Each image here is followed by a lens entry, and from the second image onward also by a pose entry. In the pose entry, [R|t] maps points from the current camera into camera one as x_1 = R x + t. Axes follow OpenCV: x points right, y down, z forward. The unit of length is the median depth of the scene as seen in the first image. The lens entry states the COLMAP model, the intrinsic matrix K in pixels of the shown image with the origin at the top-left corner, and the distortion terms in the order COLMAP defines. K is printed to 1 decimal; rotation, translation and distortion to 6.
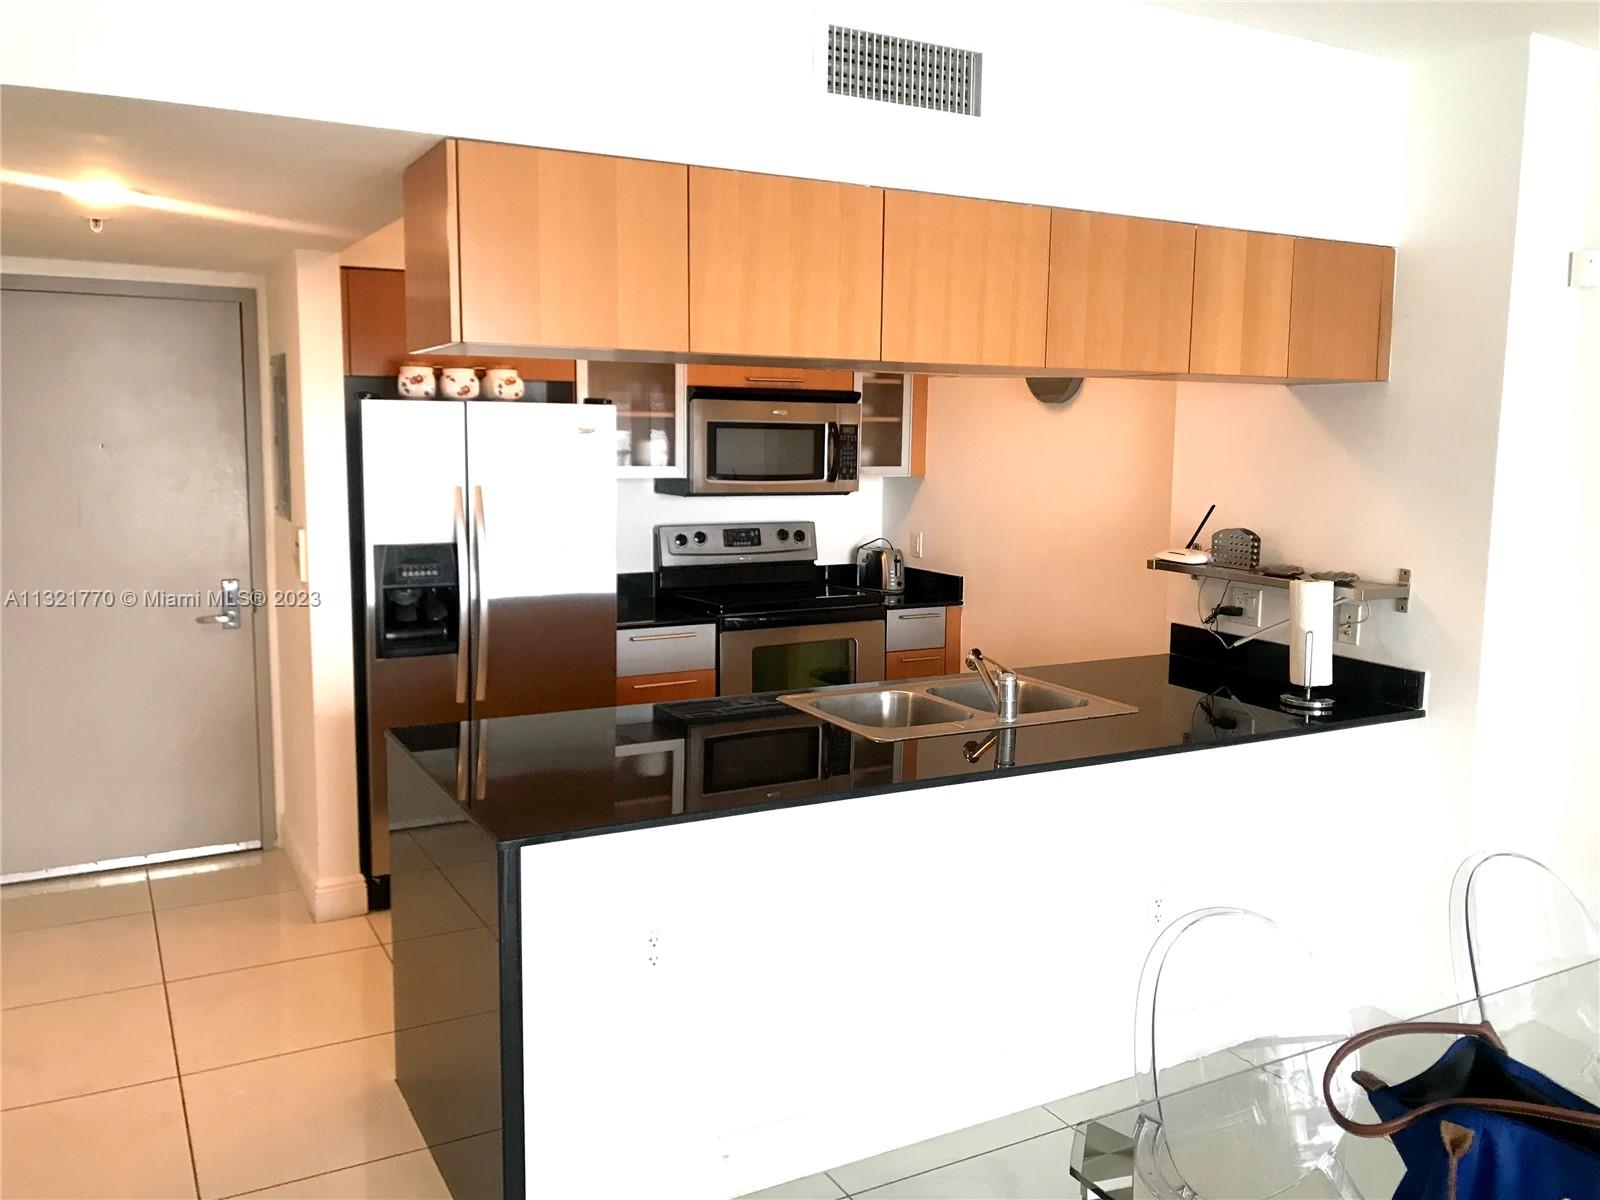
lens RADIAL K [[1316.9, 0, 802.8], [0, 1316.9, 598.4], [0, 0, 1]] dist [0.009440, -0.006322]
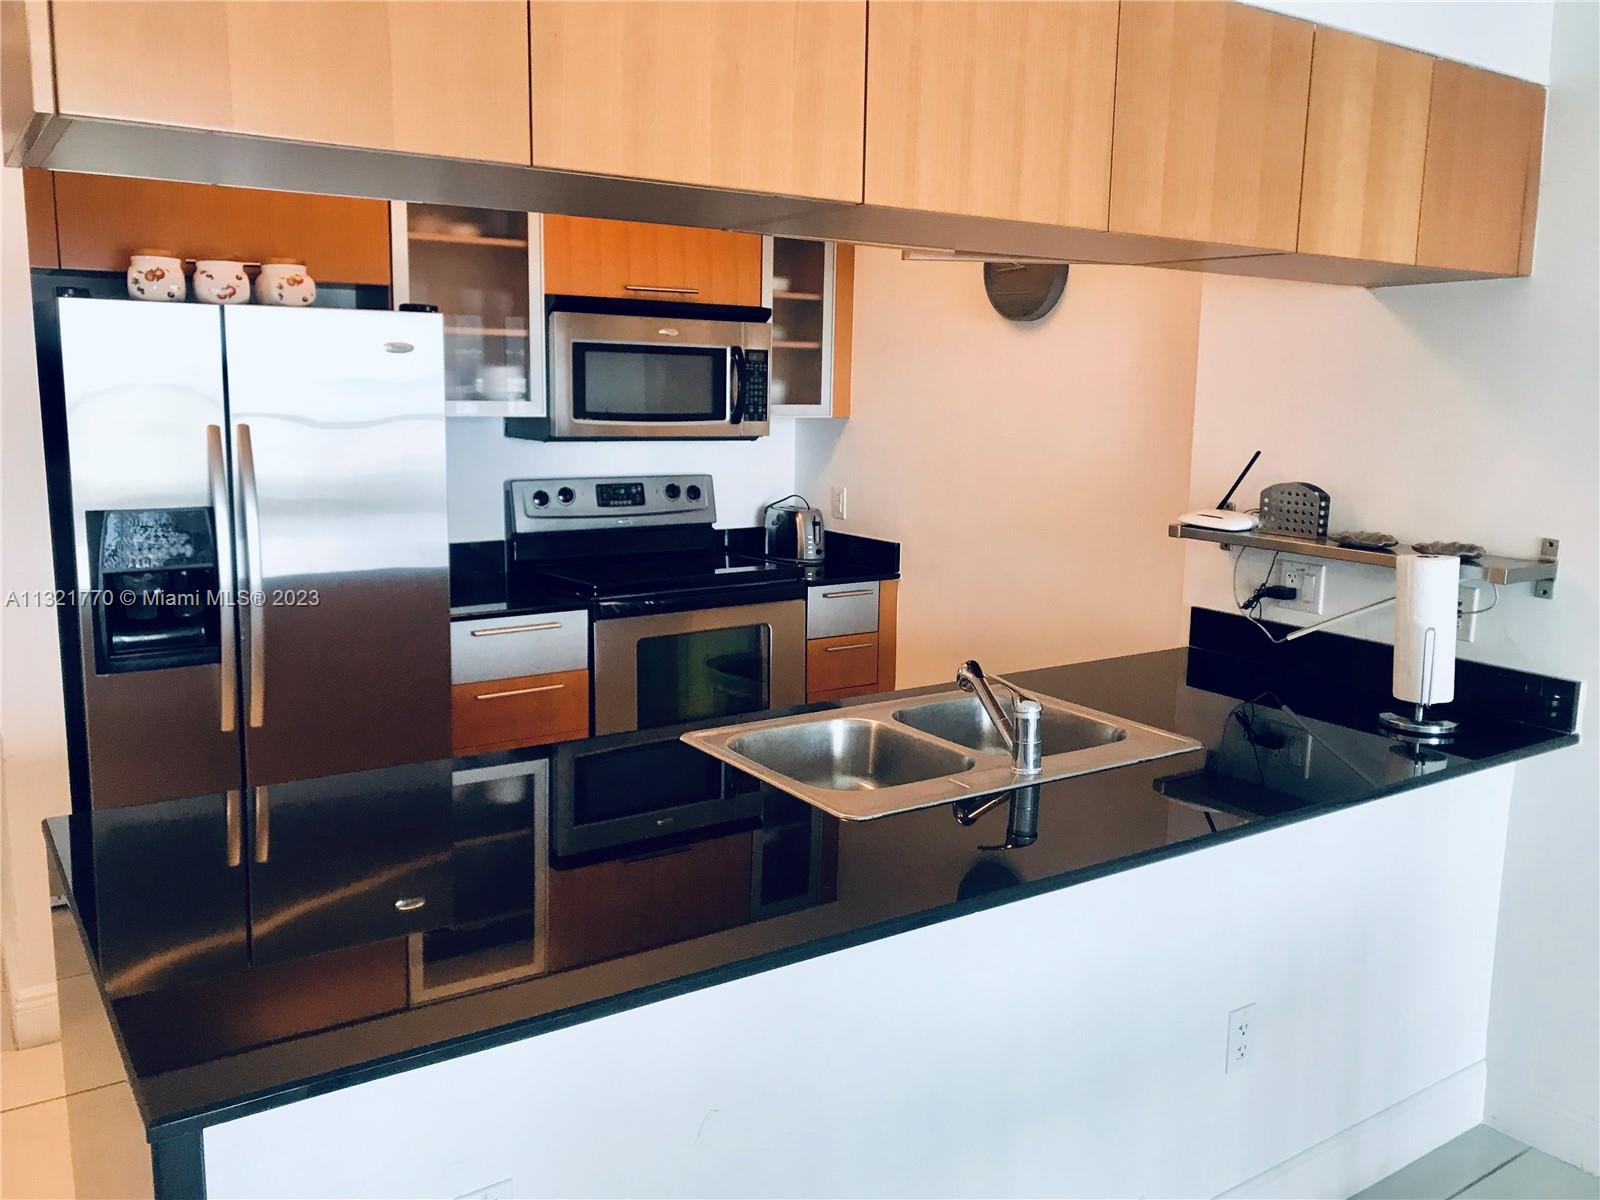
lens RADIAL K [[1316.9, 0, 796.2], [0, 1316.9, 594.6], [0, 0, 1]] dist [0.009440, -0.006322]
pose [[0.995794, -0.011117, 0.090945, -0.017125], [0.008017, 0.999377, 0.034375, -0.016292], [-0.091271, -0.033501, 0.995262, 0.259760]]
